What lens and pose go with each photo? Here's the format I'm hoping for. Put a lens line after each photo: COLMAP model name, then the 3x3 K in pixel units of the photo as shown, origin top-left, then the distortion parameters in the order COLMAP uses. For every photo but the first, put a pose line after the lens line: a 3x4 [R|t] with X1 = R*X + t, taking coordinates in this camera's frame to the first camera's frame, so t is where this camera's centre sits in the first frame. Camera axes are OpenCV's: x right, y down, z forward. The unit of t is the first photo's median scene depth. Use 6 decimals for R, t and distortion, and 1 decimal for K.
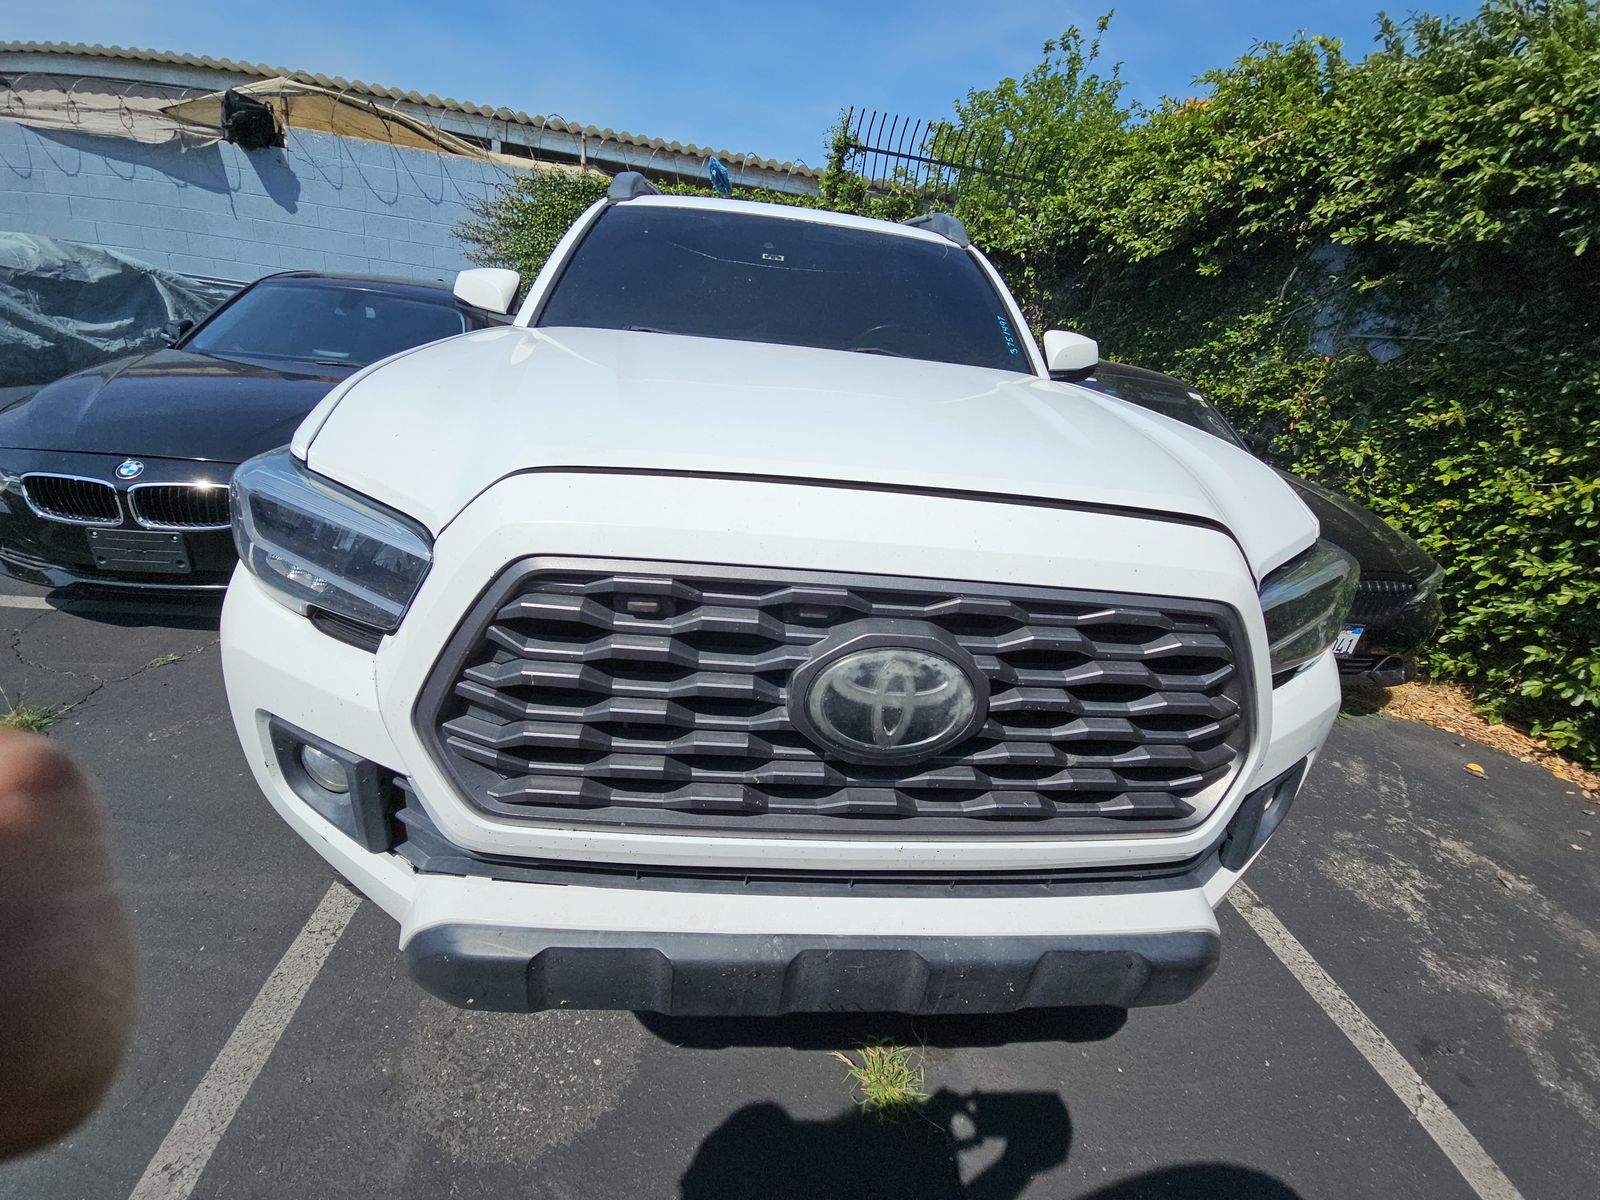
lens RADIAL K [[640.6, 0, 800.0], [0, 640.6, 600.0], [0, 0, 1]] dist [0.063993, -0.032434]
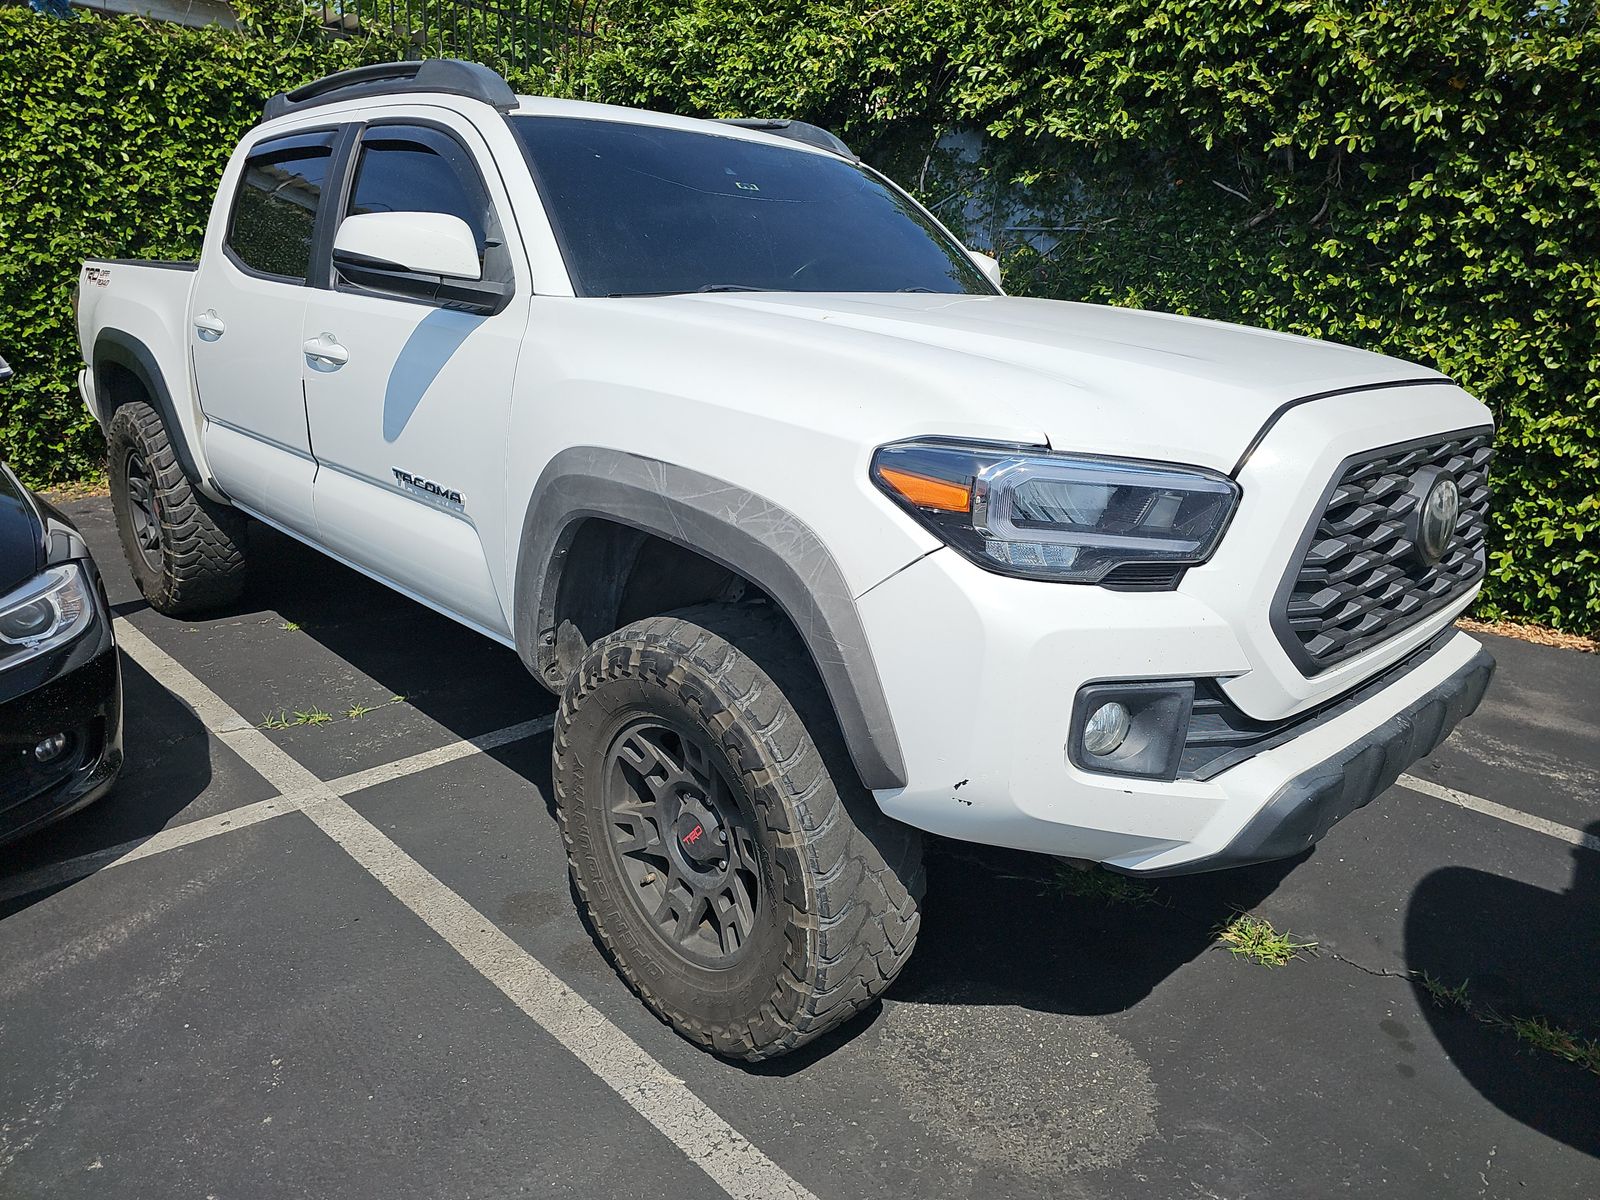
lens RADIAL K [[1083.6, 0, 809.2], [0, 1083.6, 619.3], [0, 0, 1]] dist [0.015647, 0.001428]
pose [[0.768377, -0.262374, 0.583744, -0.526198], [0.284420, 0.957075, 0.055794, -0.037175], [-0.573325, 0.123158, 0.810019, -0.037886]]
